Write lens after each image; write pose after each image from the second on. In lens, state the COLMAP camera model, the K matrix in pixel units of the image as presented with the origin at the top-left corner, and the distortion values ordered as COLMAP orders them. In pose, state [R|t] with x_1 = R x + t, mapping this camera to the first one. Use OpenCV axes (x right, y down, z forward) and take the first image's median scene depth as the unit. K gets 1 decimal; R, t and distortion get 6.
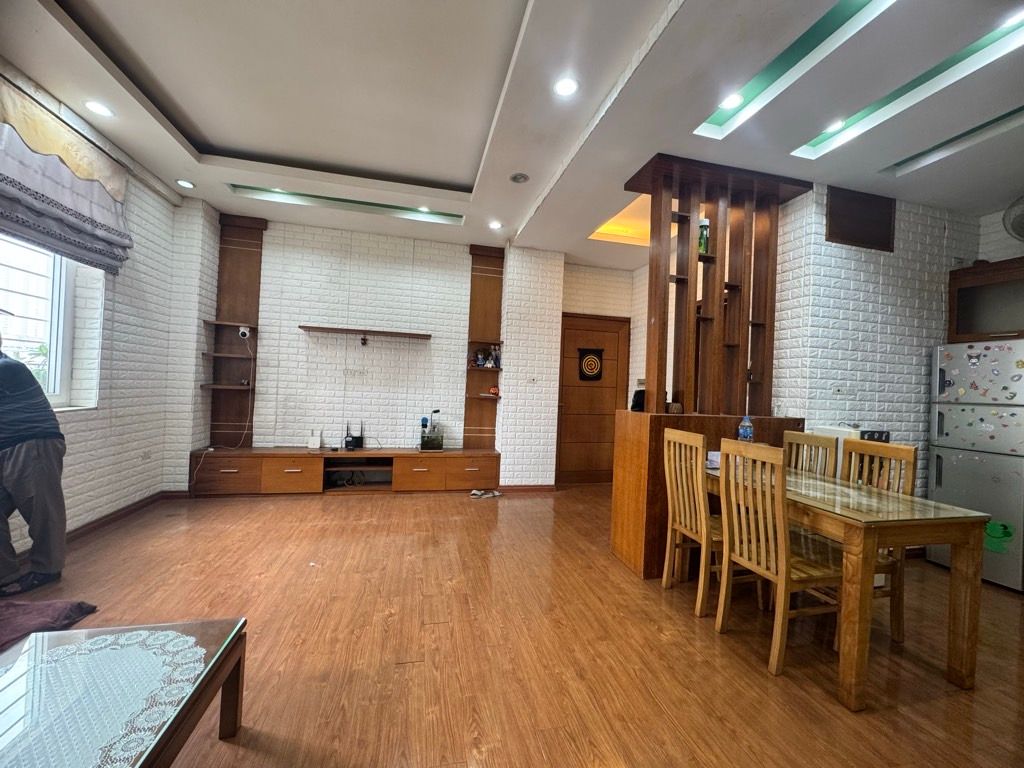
lens RADIAL K [[406.4, 0, 510.0], [0, 406.4, 383.0], [0, 0, 1]] dist [-0.003687, 0.000079]
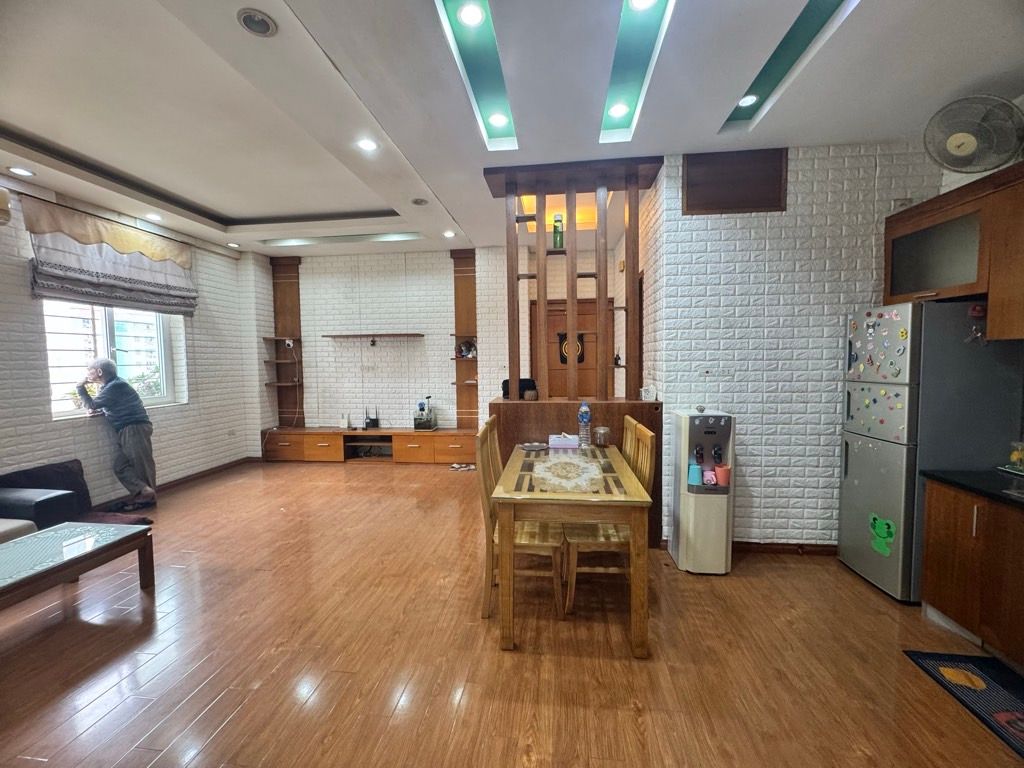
lens RADIAL K [[406.4, 0, 510.0], [0, 406.4, 383.0], [0, 0, 1]] dist [-0.003687, 0.000079]
pose [[0.939061, -0.033823, -0.342084, 0.678444], [0.053817, 0.997342, 0.049124, -0.026796], [0.339513, -0.064541, 0.938384, -0.048774]]
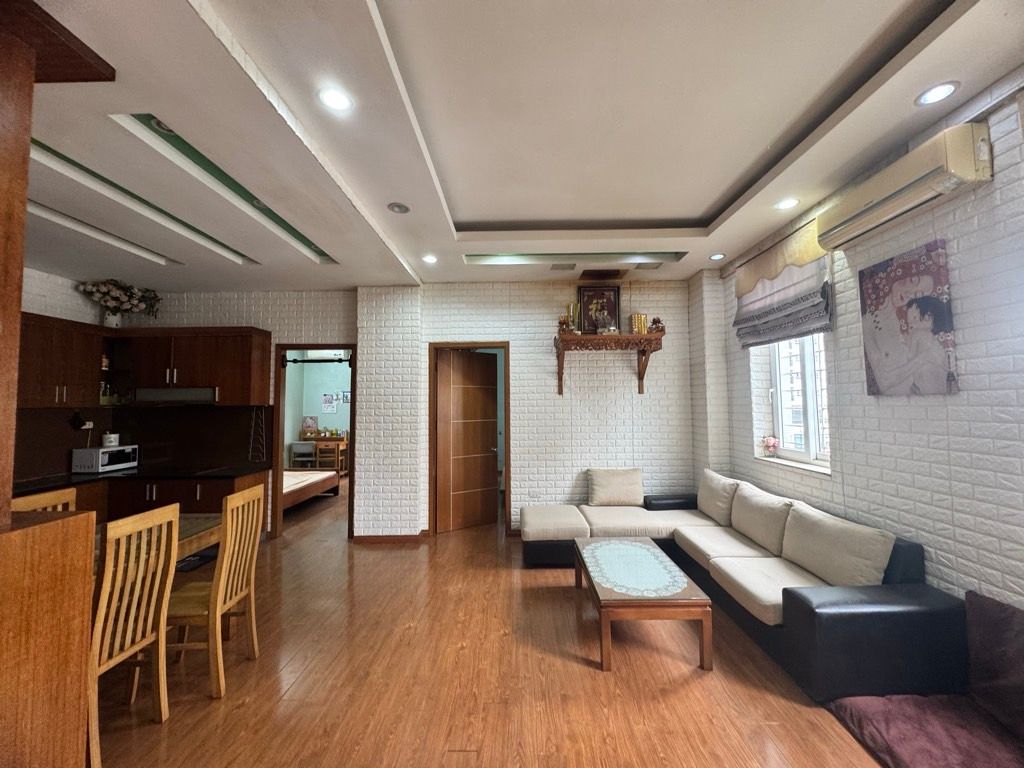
lens RADIAL K [[406.4, 0, 510.0], [0, 406.4, 383.0], [0, 0, 1]] dist [-0.003687, 0.000079]
pose [[-0.968515, -0.022130, 0.247969, -0.310279], [-0.035098, 0.998231, -0.047996, -0.082211], [-0.246468, -0.055188, -0.967578, 1.215119]]
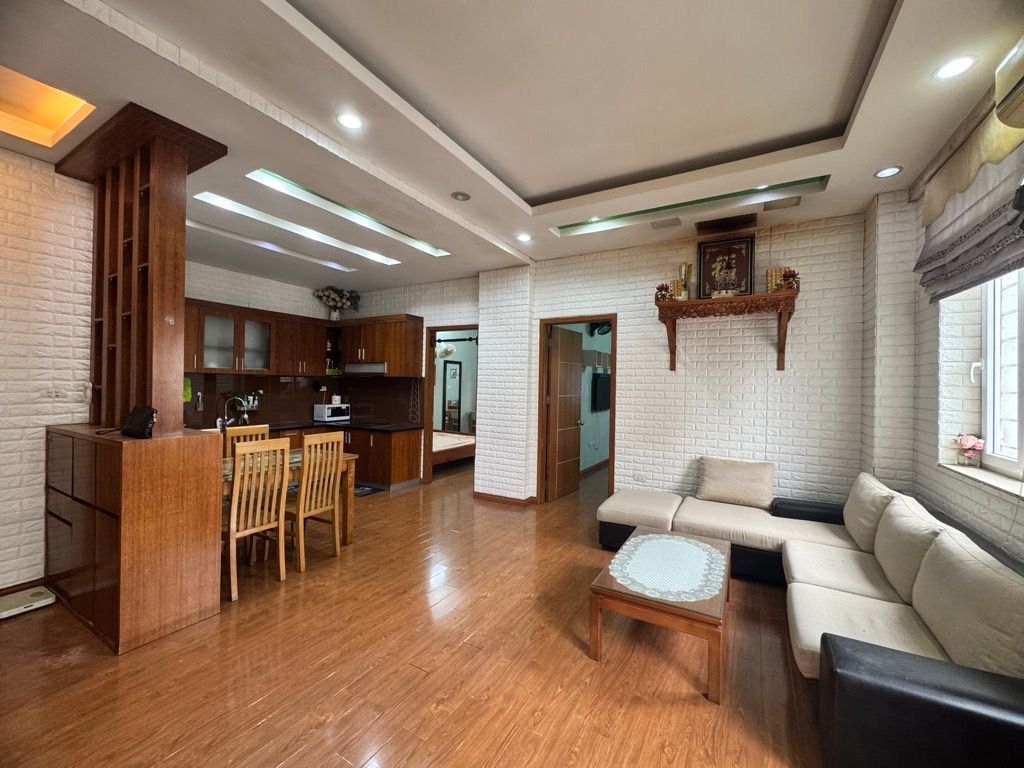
lens RADIAL K [[406.4, 0, 510.0], [0, 406.4, 383.0], [0, 0, 1]] dist [-0.003687, 0.000079]
pose [[-0.722682, -0.055225, 0.688971, -0.645979], [-0.053572, 0.998280, 0.023825, -0.080431], [-0.689102, -0.019691, -0.724397, 1.044143]]
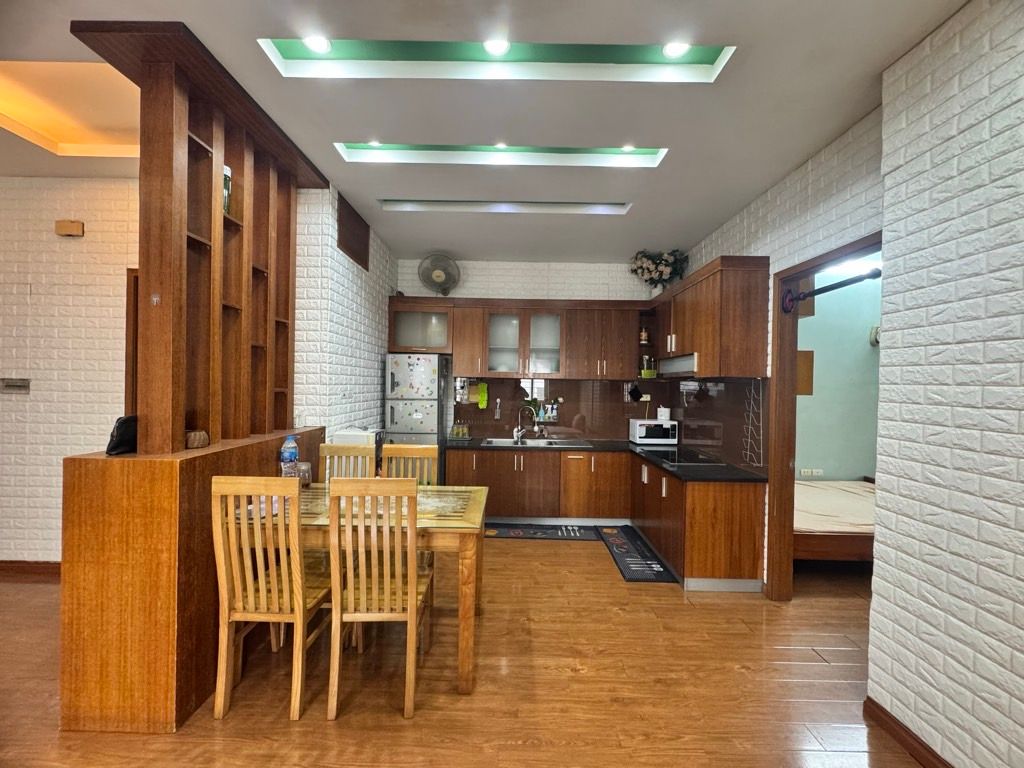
lens RADIAL K [[409.1, 0, 512.0], [0, 409.1, 384.0], [0, 0, 1]] dist [-0.000890, 0.000045]
pose [[0.232829, -0.036905, 0.971817, -0.109536], [-0.012349, 0.999087, 0.040899, -0.056766], [-0.972439, -0.021524, 0.232160, 0.324950]]
